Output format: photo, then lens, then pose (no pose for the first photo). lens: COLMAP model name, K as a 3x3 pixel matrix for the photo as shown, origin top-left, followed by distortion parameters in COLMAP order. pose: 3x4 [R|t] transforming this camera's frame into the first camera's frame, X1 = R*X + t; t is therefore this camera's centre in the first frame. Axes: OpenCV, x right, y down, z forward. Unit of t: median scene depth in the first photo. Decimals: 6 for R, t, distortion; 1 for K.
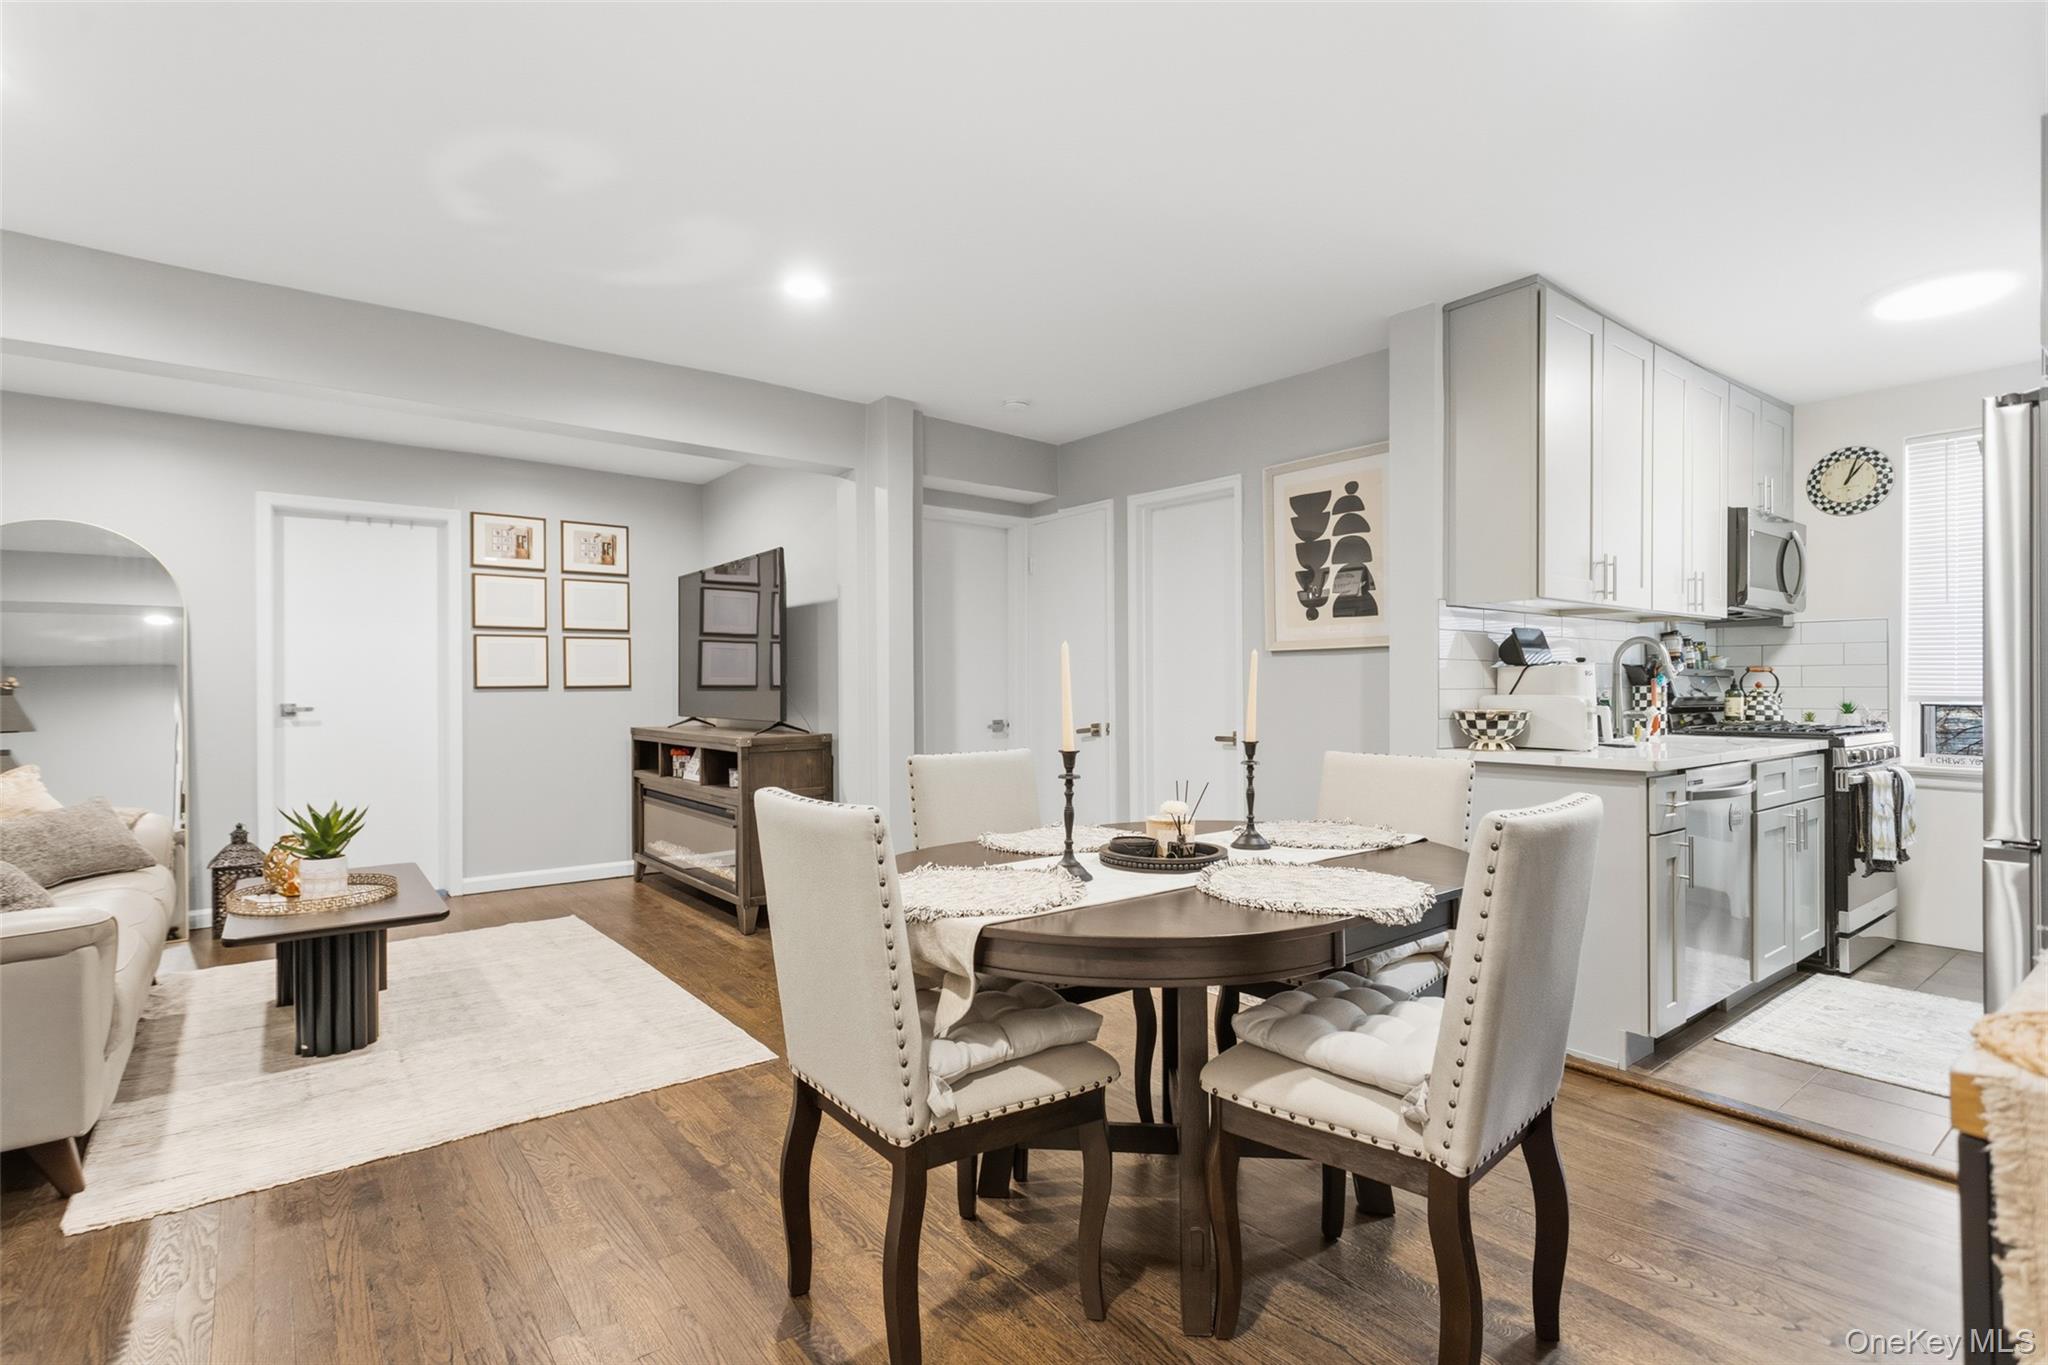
lens RADIAL K [[959.6, 0, 1013.1], [0, 959.6, 686.4], [0, 0, 1]] dist [0.003261, 0.000348]
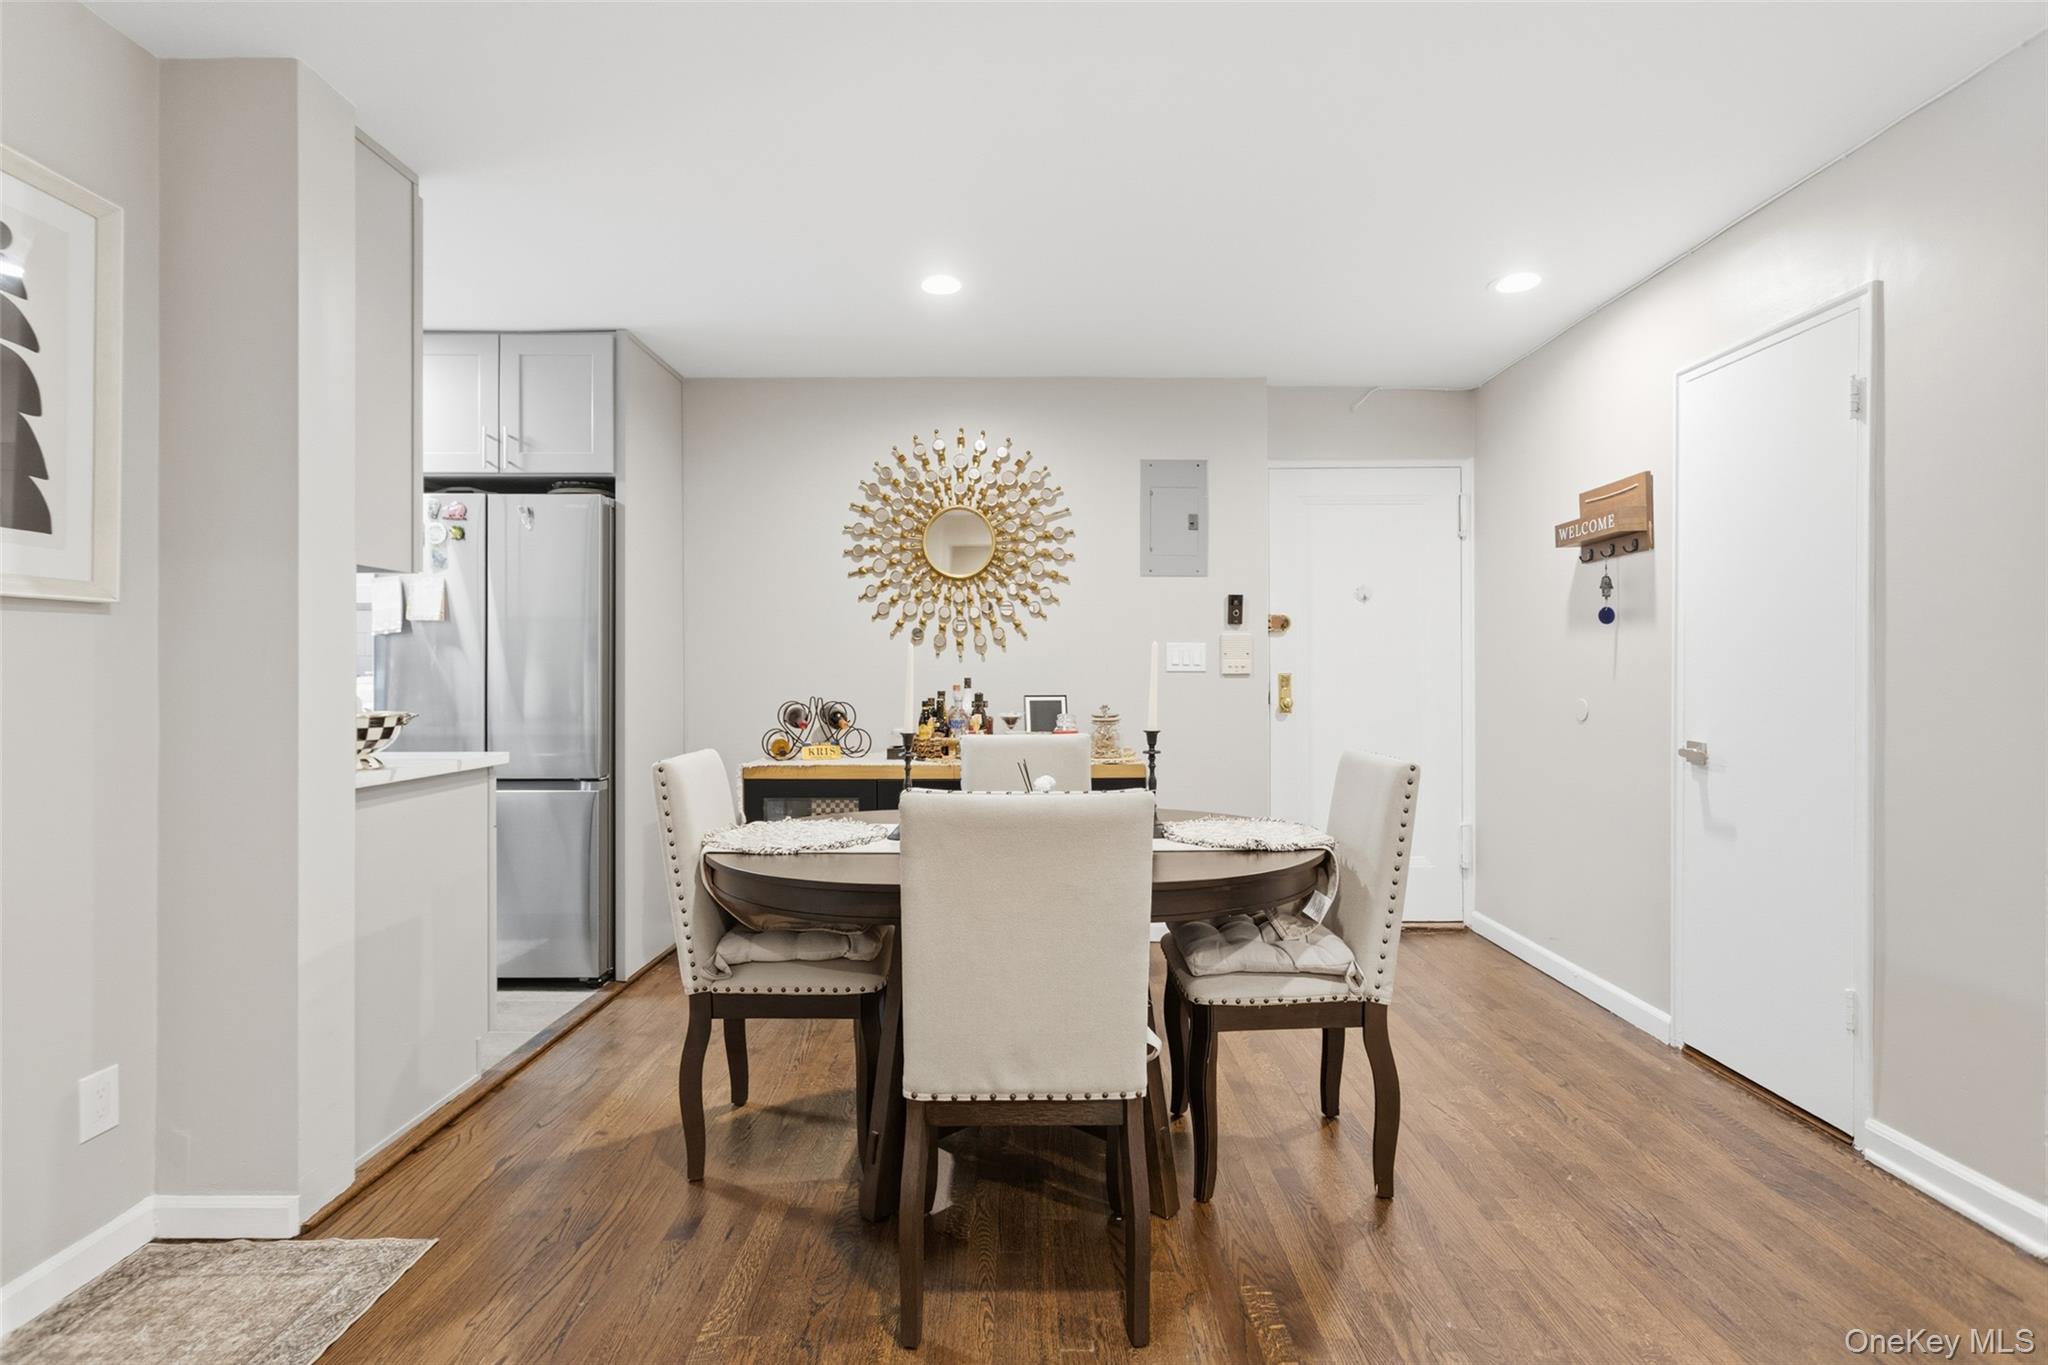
lens RADIAL K [[979.3, 0, 1018.9], [0, 979.3, 673.5], [0, 0, 1]] dist [0.001564, 0.000698]
pose [[-0.785234, 0.005007, 0.619179, -0.259212], [0.004927, 0.999986, -0.001838, -0.001124], [-0.619179, 0.001607, -0.785248, 0.932927]]
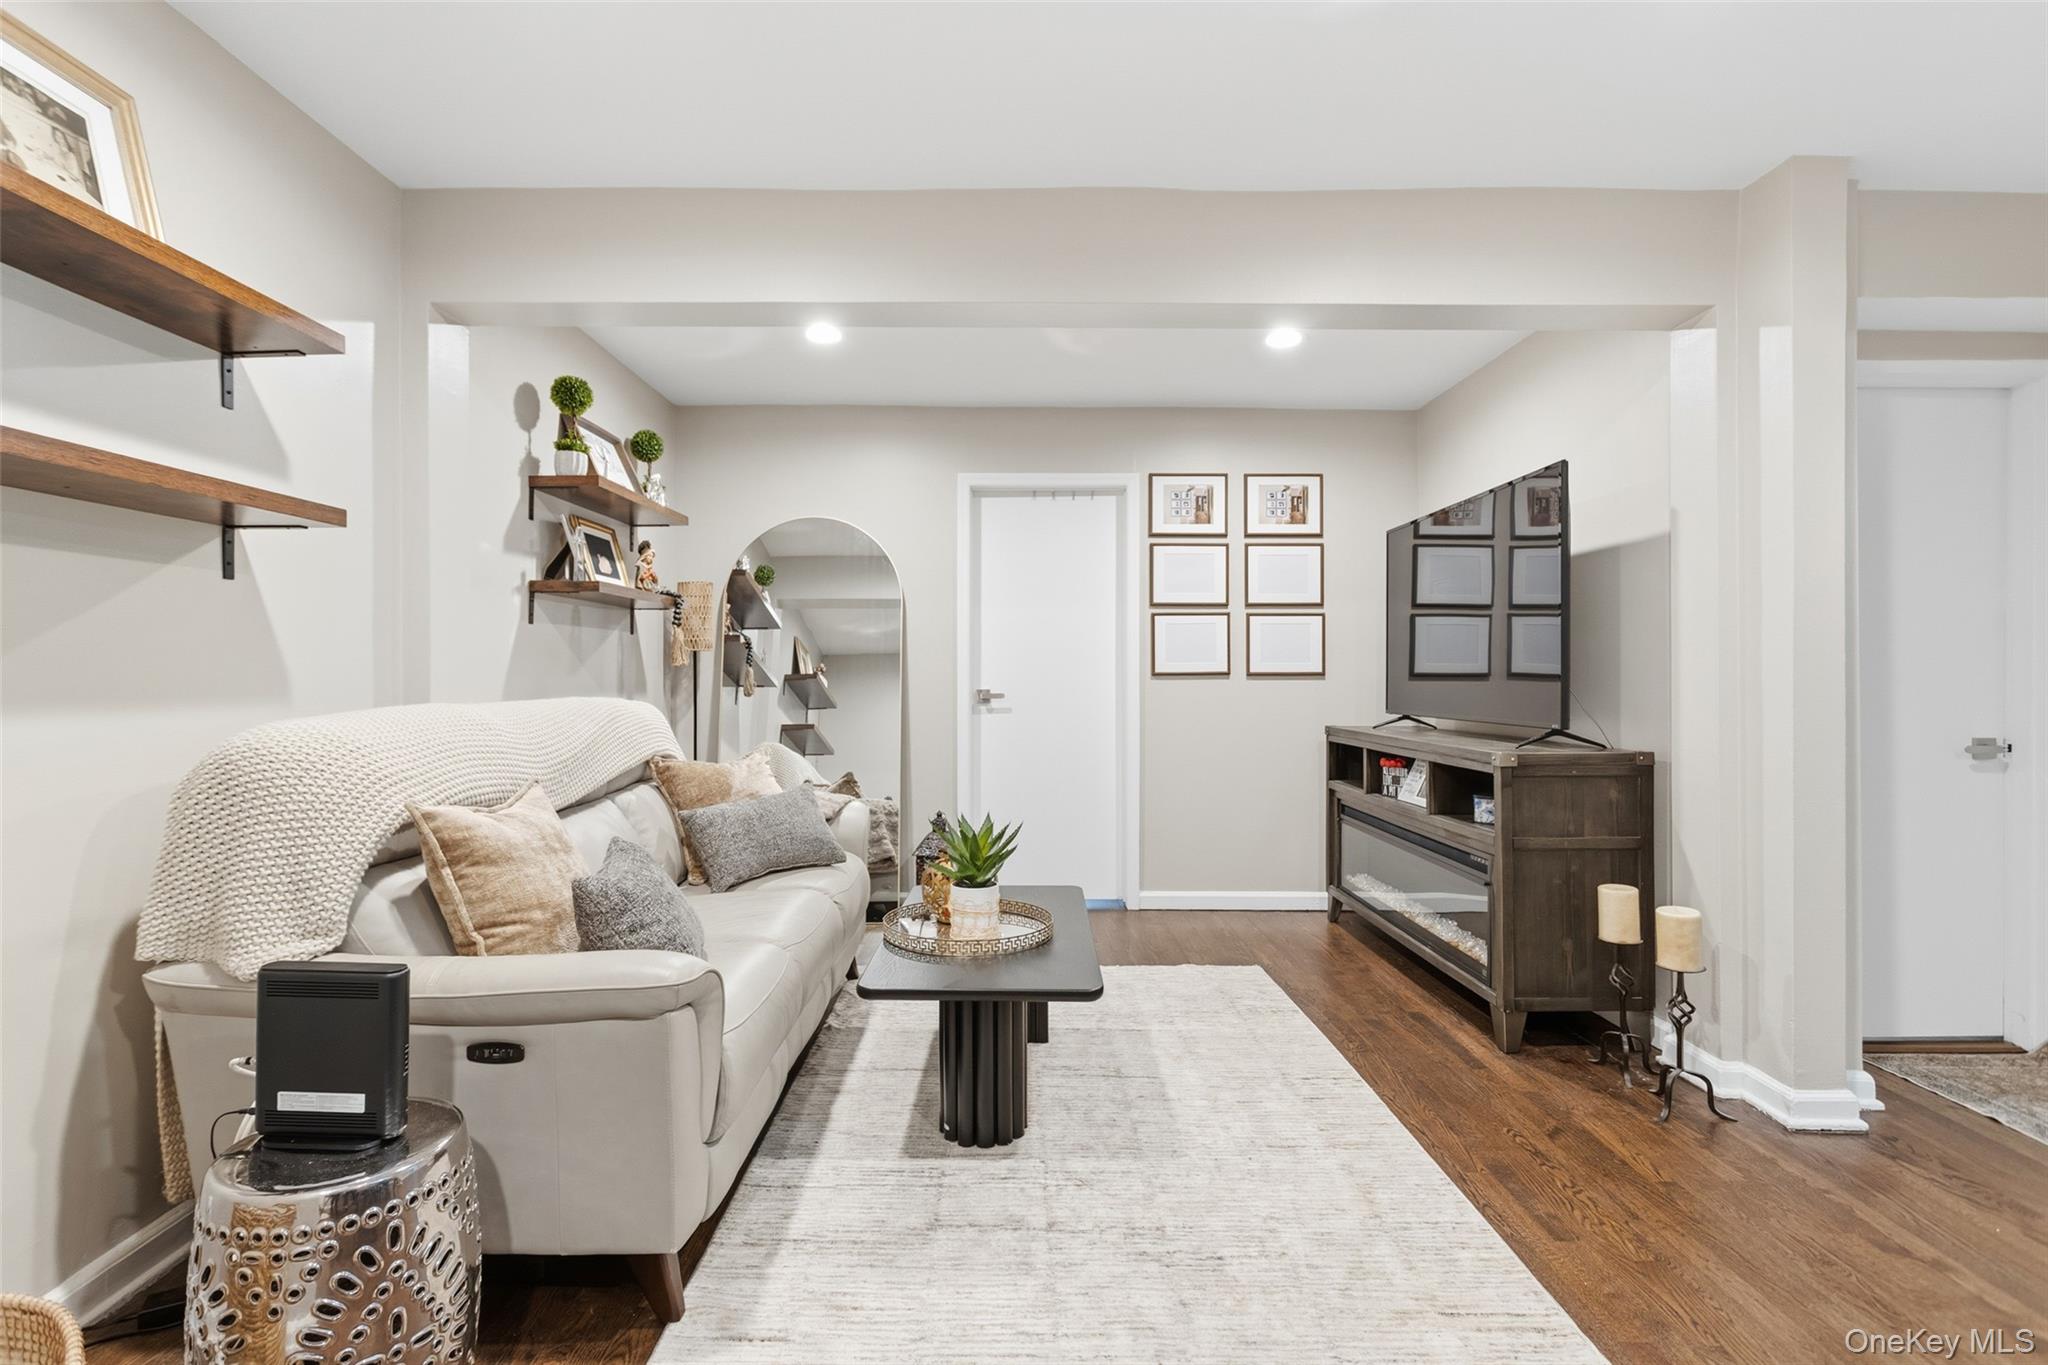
lens RADIAL K [[971.4, 0, 1014.6], [0, 971.4, 675.9], [0, 0, 1]] dist [0.003105, 0.000929]
pose [[0.786827, 0.006106, -0.617143, -0.139257], [-0.005479, 0.999981, 0.002908, 0.001084], [0.617149, 0.001094, 0.786845, 0.279299]]
